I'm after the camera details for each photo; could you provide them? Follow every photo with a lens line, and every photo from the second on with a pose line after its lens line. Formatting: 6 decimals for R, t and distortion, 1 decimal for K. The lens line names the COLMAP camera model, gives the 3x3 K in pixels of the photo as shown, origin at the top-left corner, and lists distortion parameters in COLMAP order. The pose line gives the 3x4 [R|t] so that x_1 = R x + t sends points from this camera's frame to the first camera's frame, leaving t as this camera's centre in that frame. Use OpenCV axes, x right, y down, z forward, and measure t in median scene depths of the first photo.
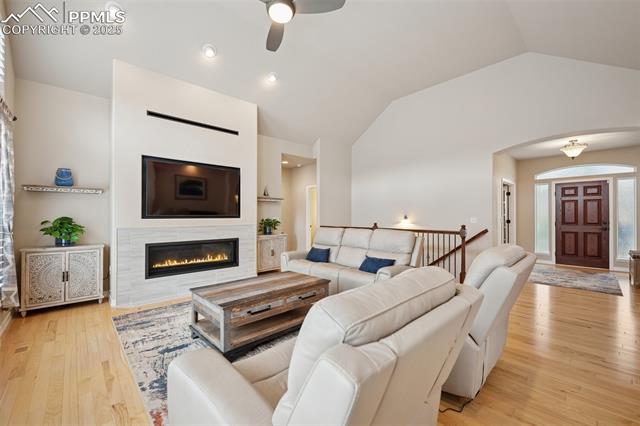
lens RADIAL K [[263.3, 0, 319.2], [0, 263.3, 215.6], [0, 0, 1]] dist [-0.001507, 0.000610]
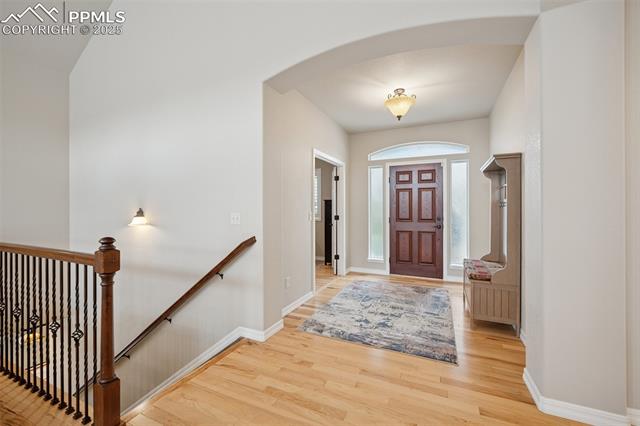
lens RADIAL K [[263.3, 0, 320.5], [0, 263.3, 210.8], [0, 0, 1]] dist [-0.001507, 0.000610]
pose [[0.925943, -0.001634, 0.377661, 0.459458], [0.000106, 0.999992, 0.004068, 0.001446], [-0.377664, -0.003727, 0.925935, 0.405141]]
